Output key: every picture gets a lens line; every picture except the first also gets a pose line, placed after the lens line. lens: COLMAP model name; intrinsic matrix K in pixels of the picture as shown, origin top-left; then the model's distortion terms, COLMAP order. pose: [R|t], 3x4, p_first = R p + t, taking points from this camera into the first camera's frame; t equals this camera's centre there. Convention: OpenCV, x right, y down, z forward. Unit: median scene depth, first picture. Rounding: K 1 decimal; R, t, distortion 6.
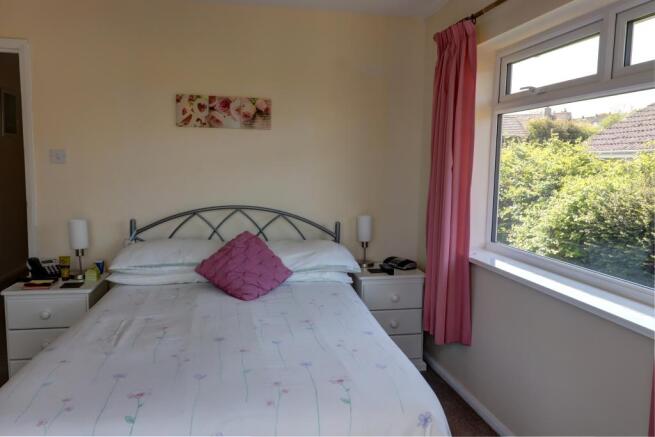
lens RADIAL K [[488.1, 0, 331.9], [0, 488.1, 215.3], [0, 0, 1]] dist [0.015496, -0.015685]
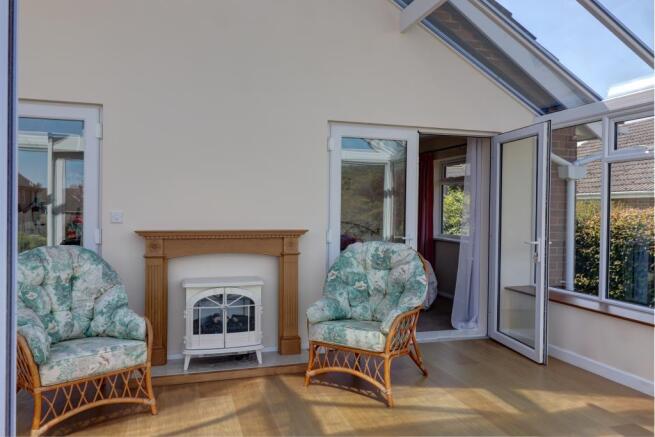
lens RADIAL K [[488.1, 0, 328.5], [0, 488.1, 218.4], [0, 0, 1]] dist [0.015496, -0.015685]
pose [[0.996214, -0.013642, 0.085857, -0.234547], [0.021034, 0.996091, -0.085792, 0.088494], [-0.084351, 0.087273, 0.992607, -0.728238]]
